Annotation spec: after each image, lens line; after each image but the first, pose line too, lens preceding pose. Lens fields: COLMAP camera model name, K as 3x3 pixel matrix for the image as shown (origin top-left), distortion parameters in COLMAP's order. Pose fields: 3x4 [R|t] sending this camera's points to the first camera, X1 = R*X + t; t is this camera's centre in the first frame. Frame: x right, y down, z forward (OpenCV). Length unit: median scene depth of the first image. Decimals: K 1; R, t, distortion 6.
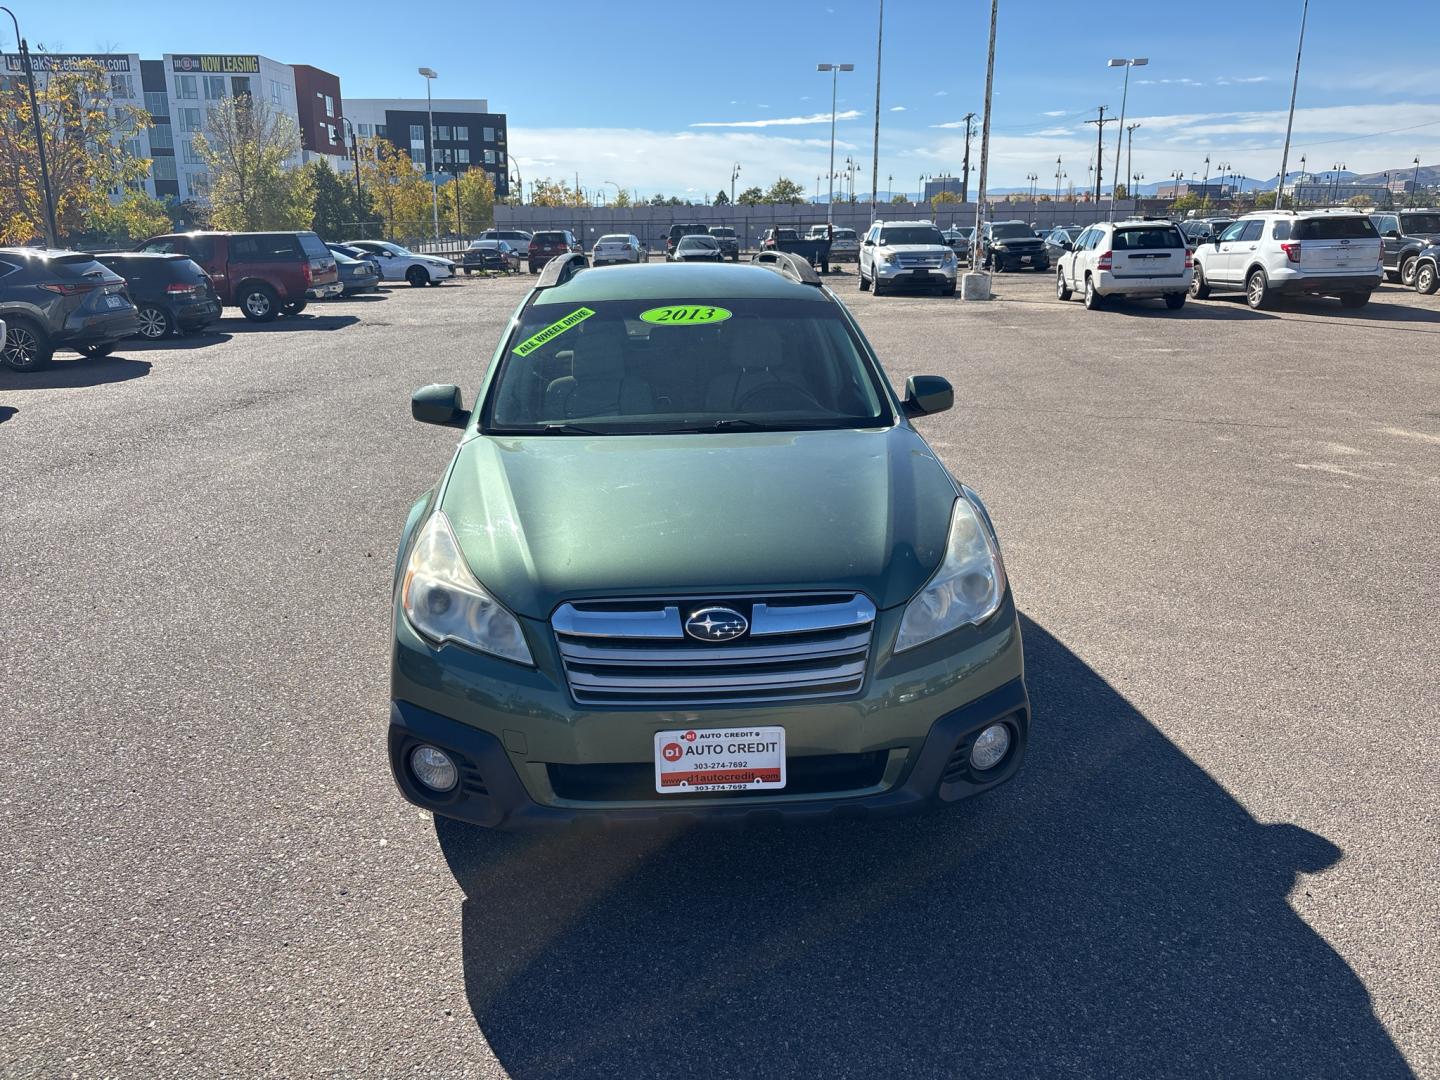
lens RADIAL K [[1096.6, 0, 720.0], [0, 1096.6, 540.0], [0, 0, 1]] dist [0.059632, -0.064797]
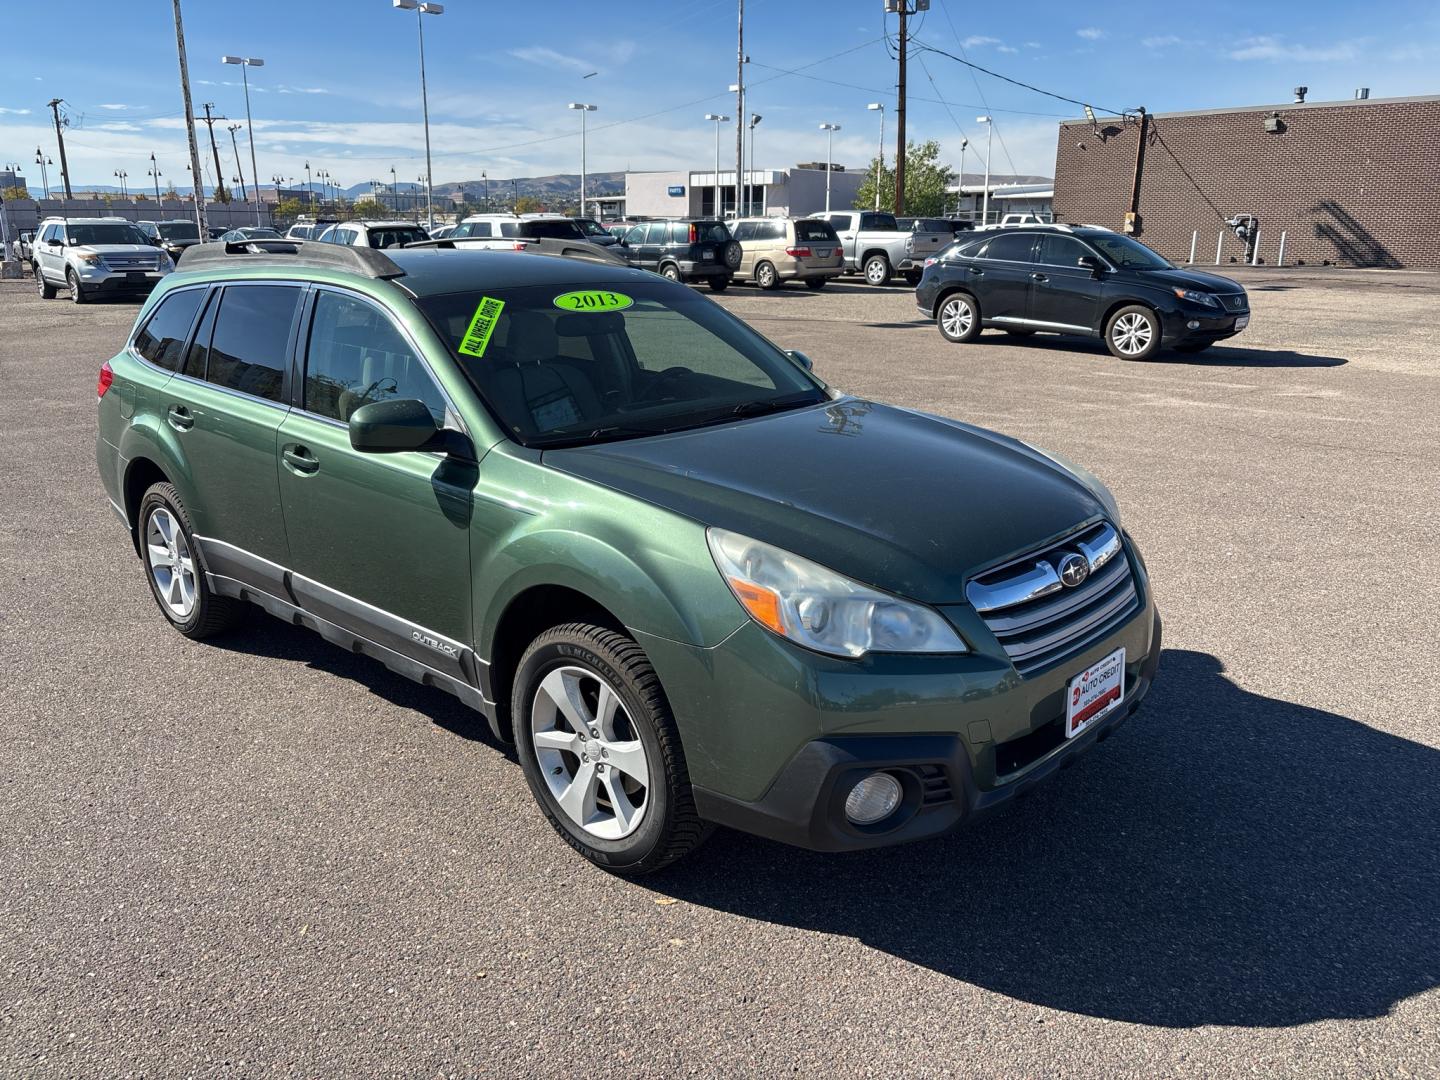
lens RADIAL K [[1096.6, 0, 720.0], [0, 1096.6, 540.0], [0, 0, 1]] dist [0.059632, -0.064797]
pose [[0.723372, -0.183836, 0.665535, -0.107832], [0.186575, 0.980089, 0.067934, -0.009764], [-0.664773, 0.075030, 0.743268, 0.048846]]
